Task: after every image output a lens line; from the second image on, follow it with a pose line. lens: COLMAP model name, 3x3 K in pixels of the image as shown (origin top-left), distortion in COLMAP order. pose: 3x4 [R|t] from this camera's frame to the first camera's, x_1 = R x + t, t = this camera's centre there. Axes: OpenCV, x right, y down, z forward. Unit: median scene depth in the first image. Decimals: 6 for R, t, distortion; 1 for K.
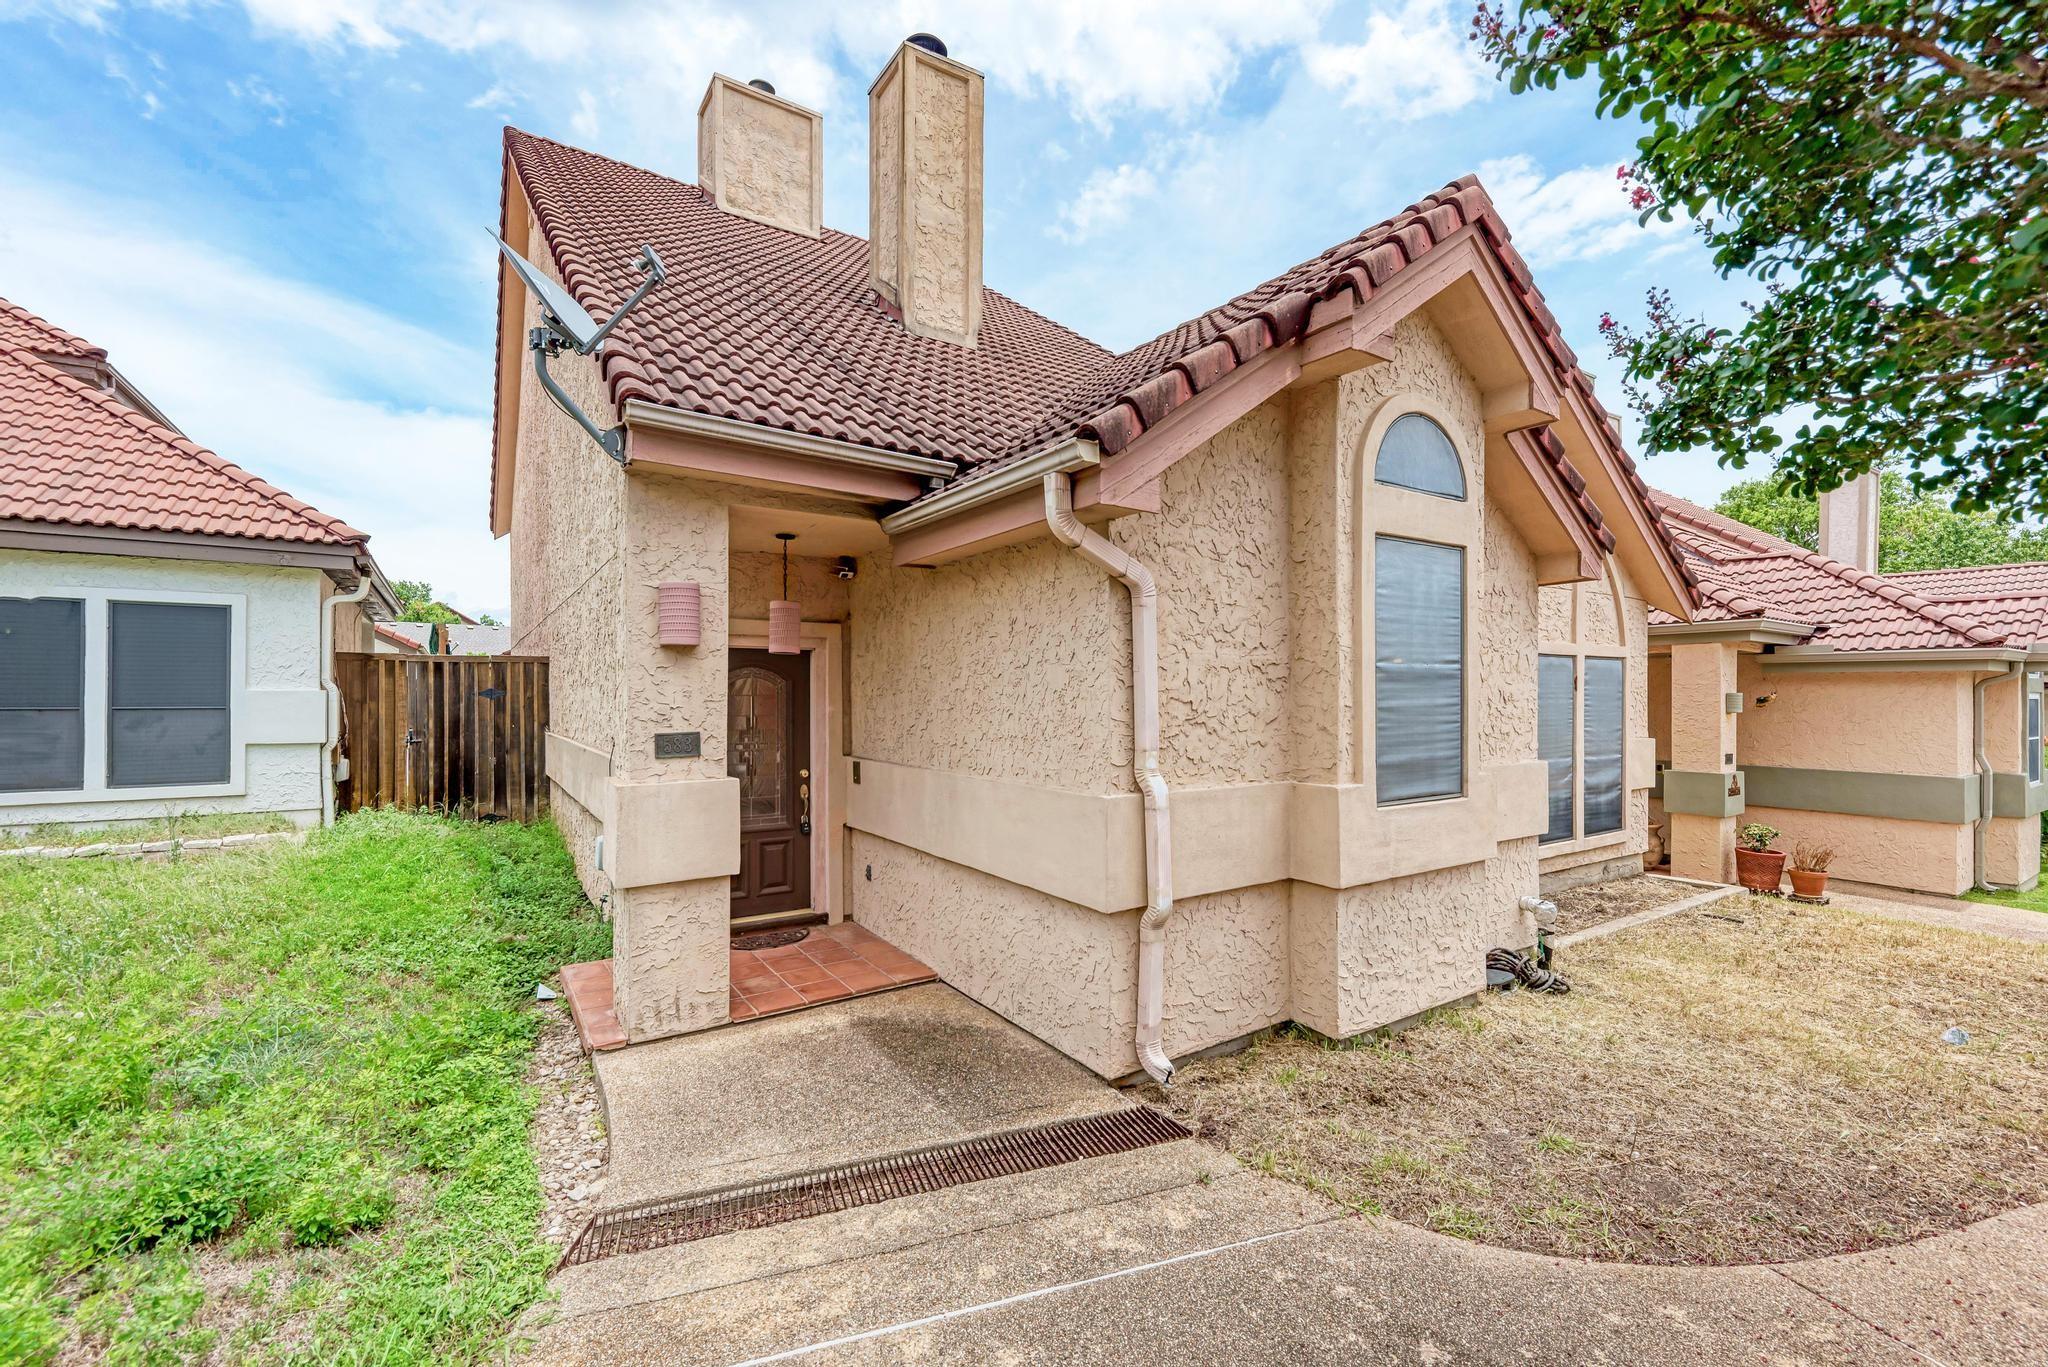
lens RADIAL K [[857.8, 0, 1028.4], [0, 857.8, 693.7], [0, 0, 1]] dist [0.009685, -0.007902]
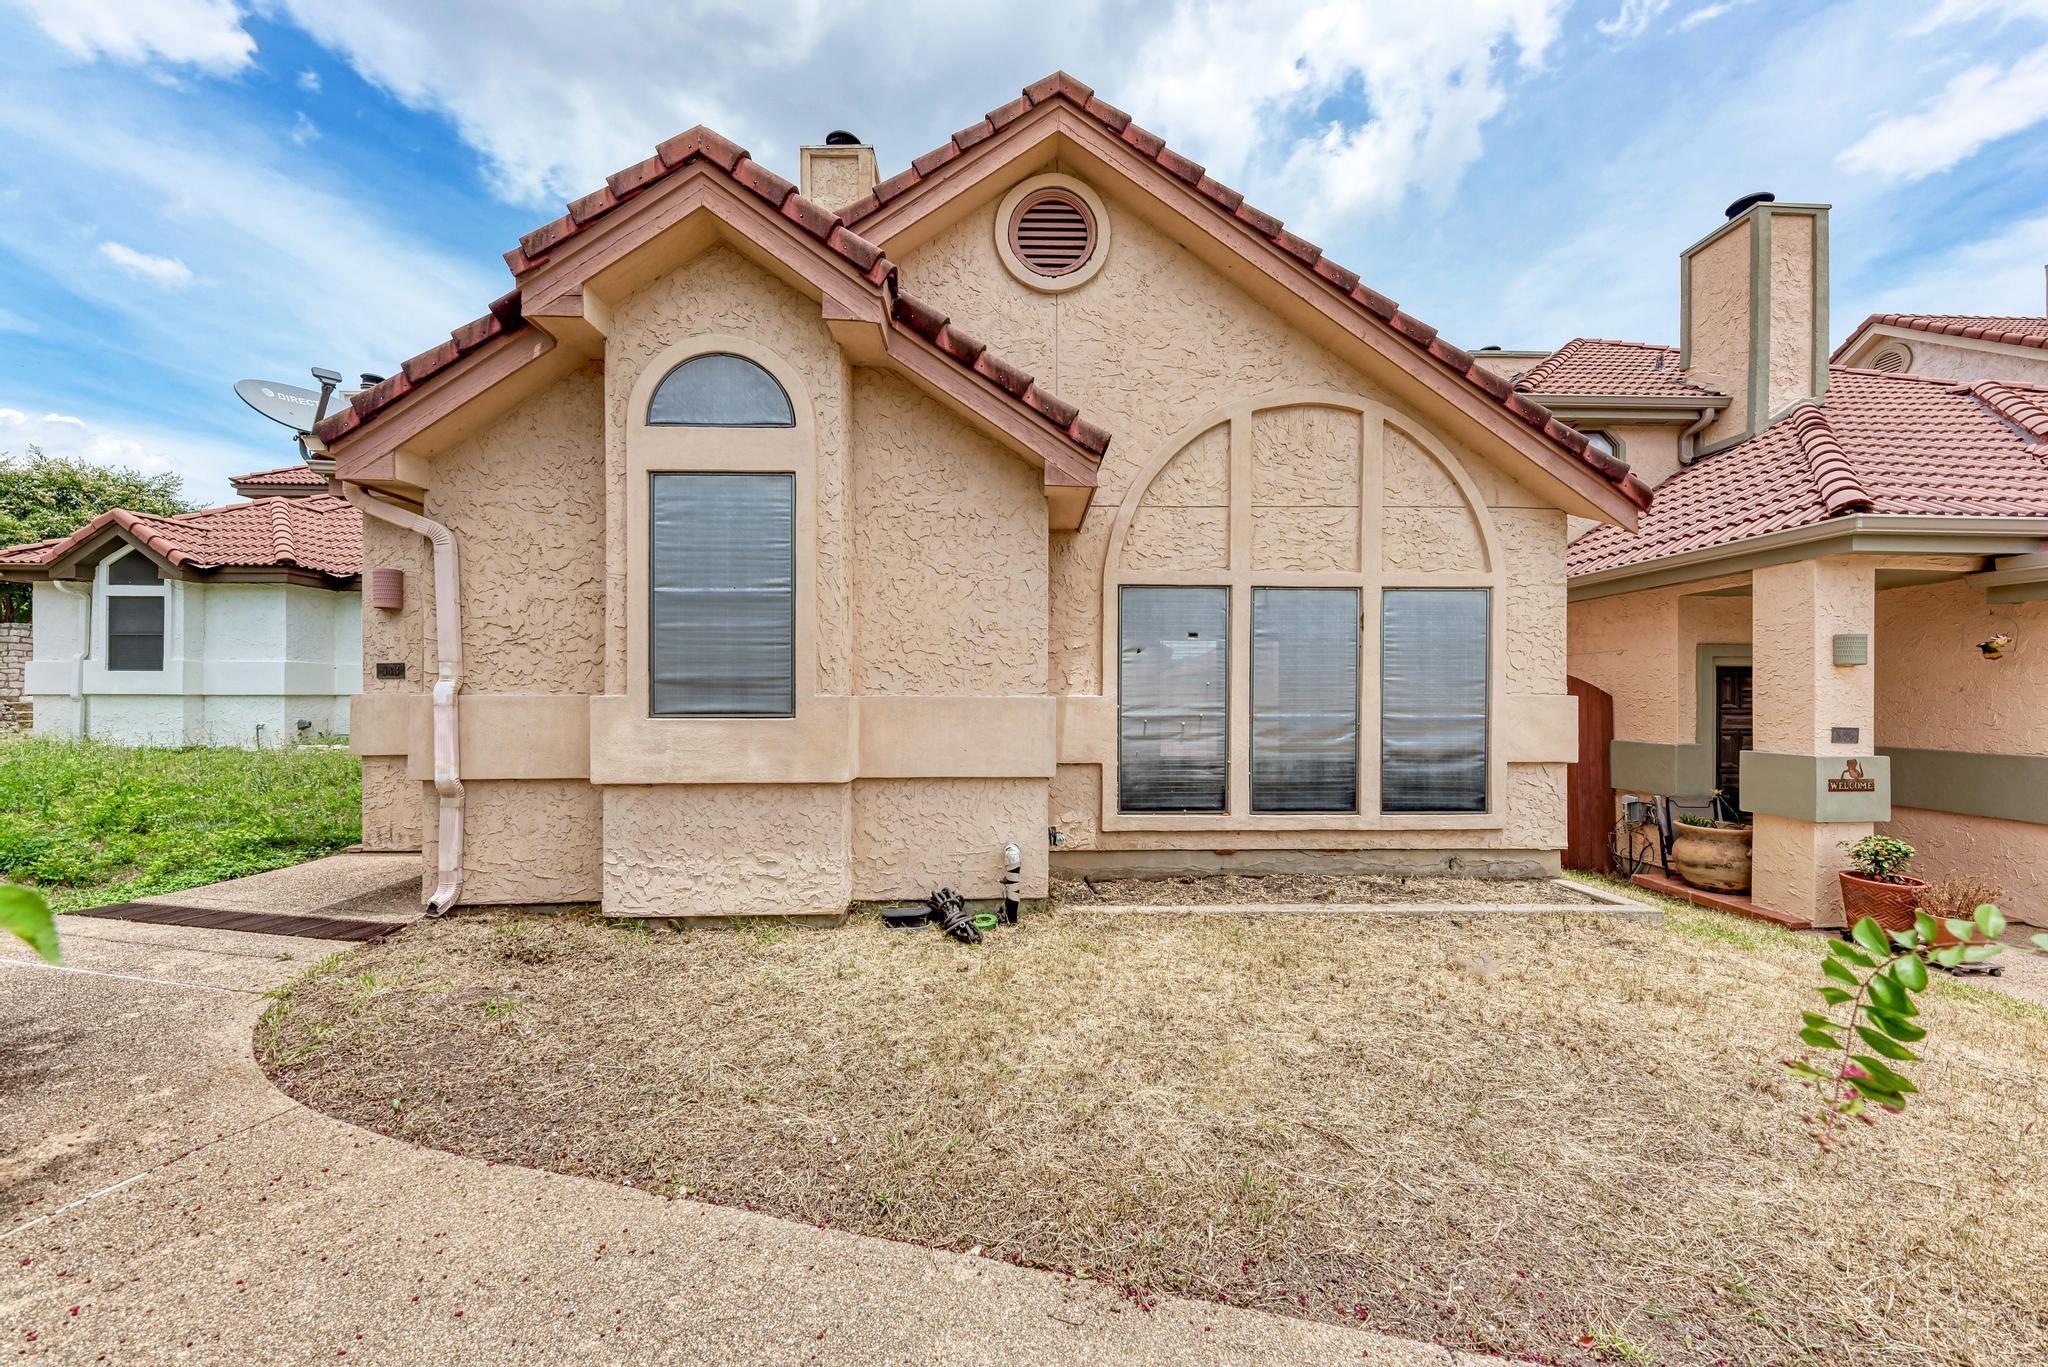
lens RADIAL K [[740.8, 0, 1028.2], [0, 740.8, 693.4], [0, 0, 1]] dist [0.012091, -0.007205]
pose [[0.851471, 0.000524, -0.524402, 1.216361], [-0.000598, 1.000000, 0.000027, 0.092327], [0.524402, 0.000290, 0.851471, 0.401302]]
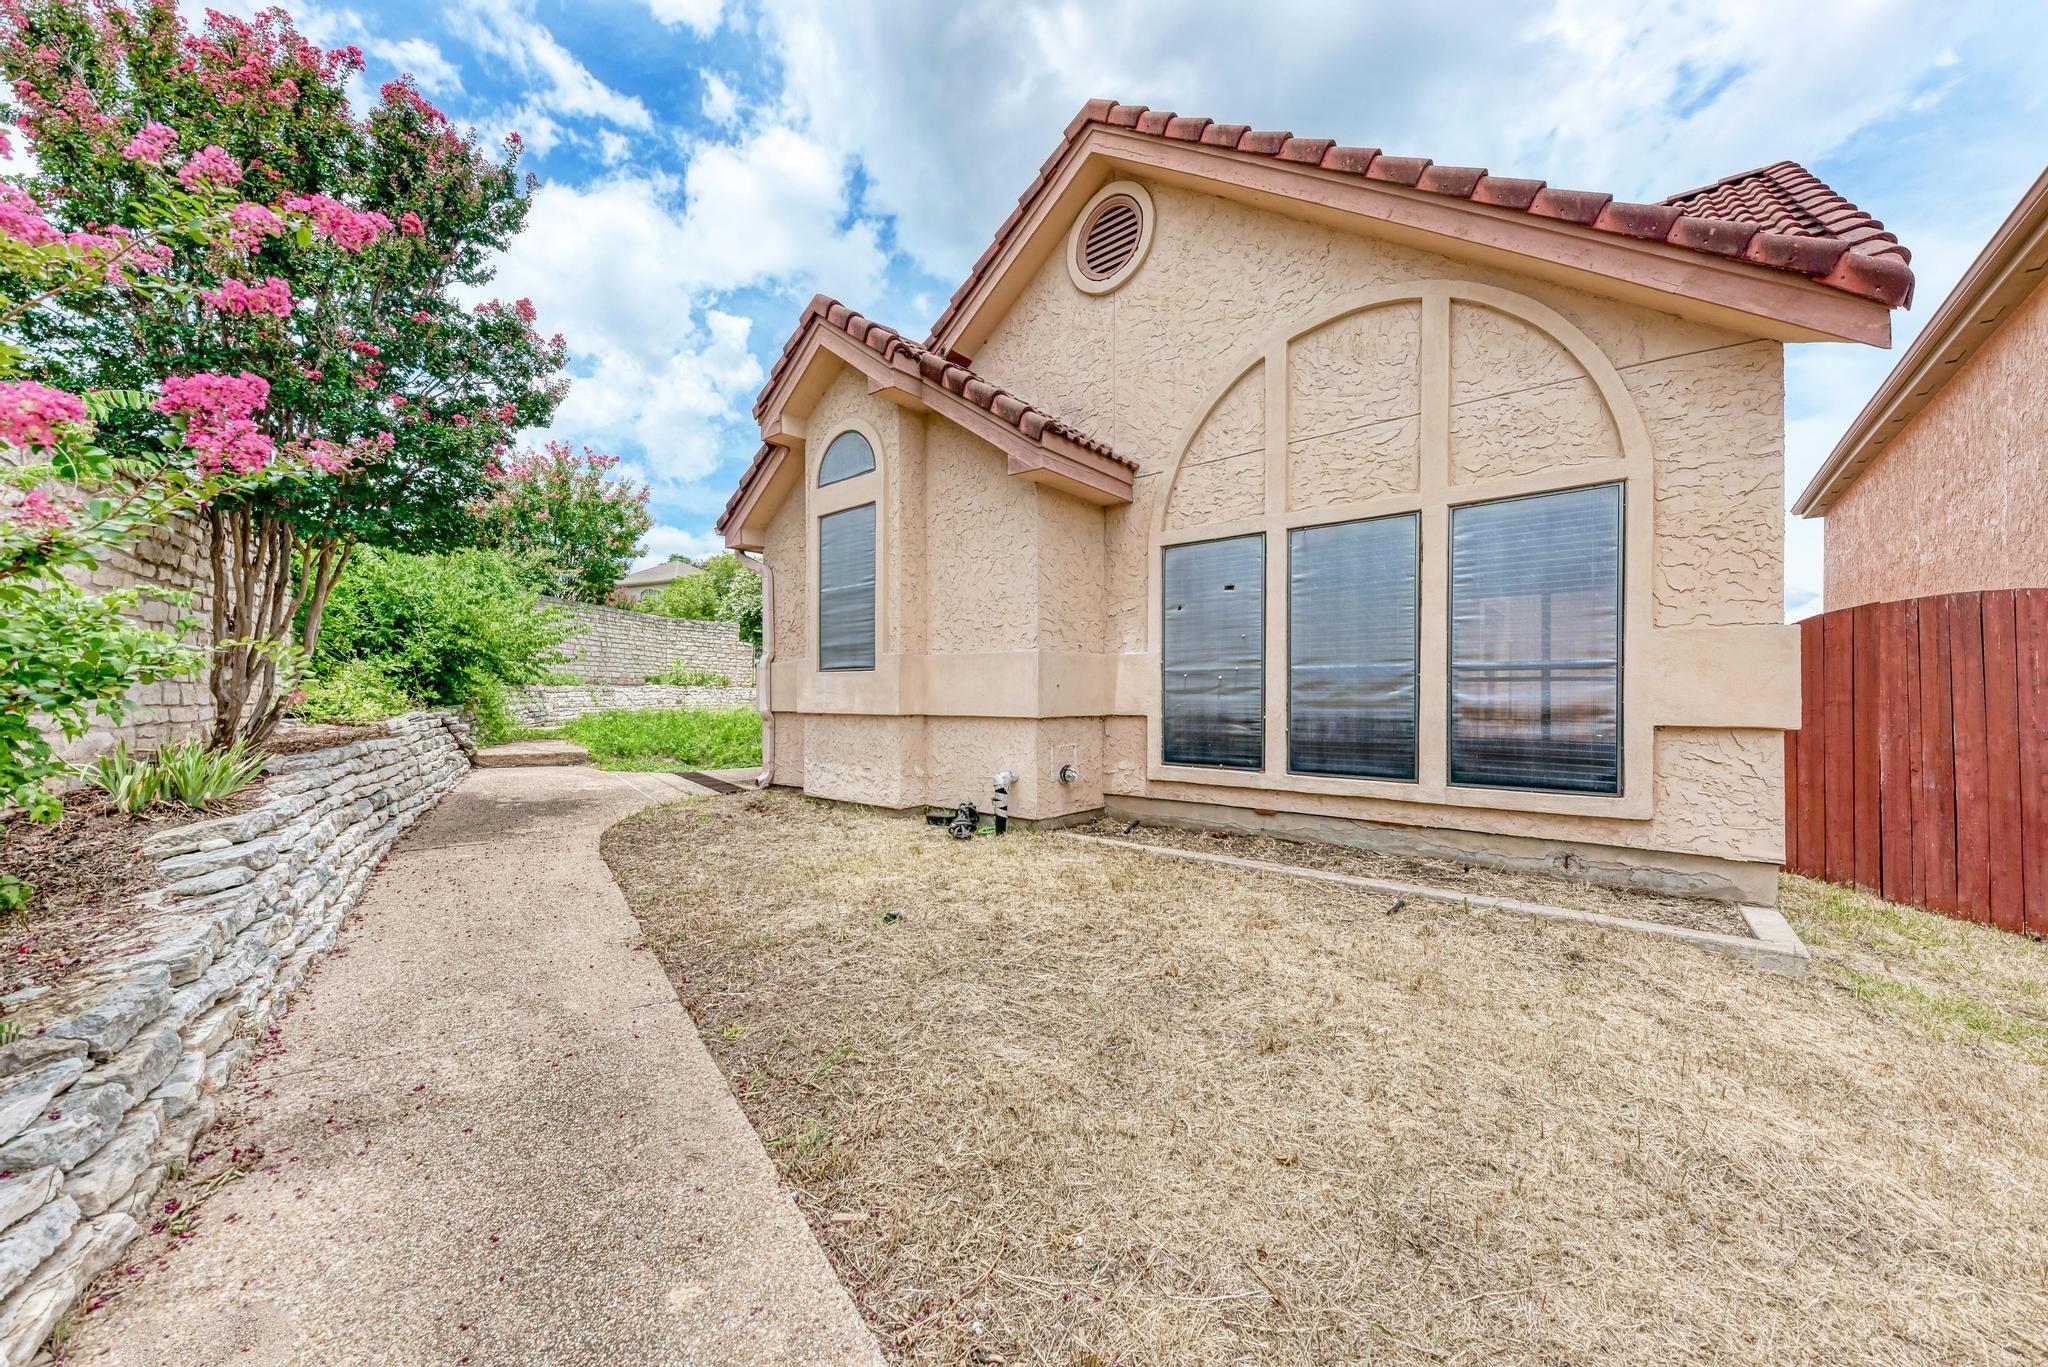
lens RADIAL K [[740.8, 0, 1028.2], [0, 740.8, 693.4], [0, 0, 1]] dist [0.012091, -0.007205]
pose [[0.283668, -0.001721, -0.958921, 1.826657], [0.000706, 0.999998, -0.001586, 0.164779], [0.958922, -0.000227, 0.283669, 0.898219]]
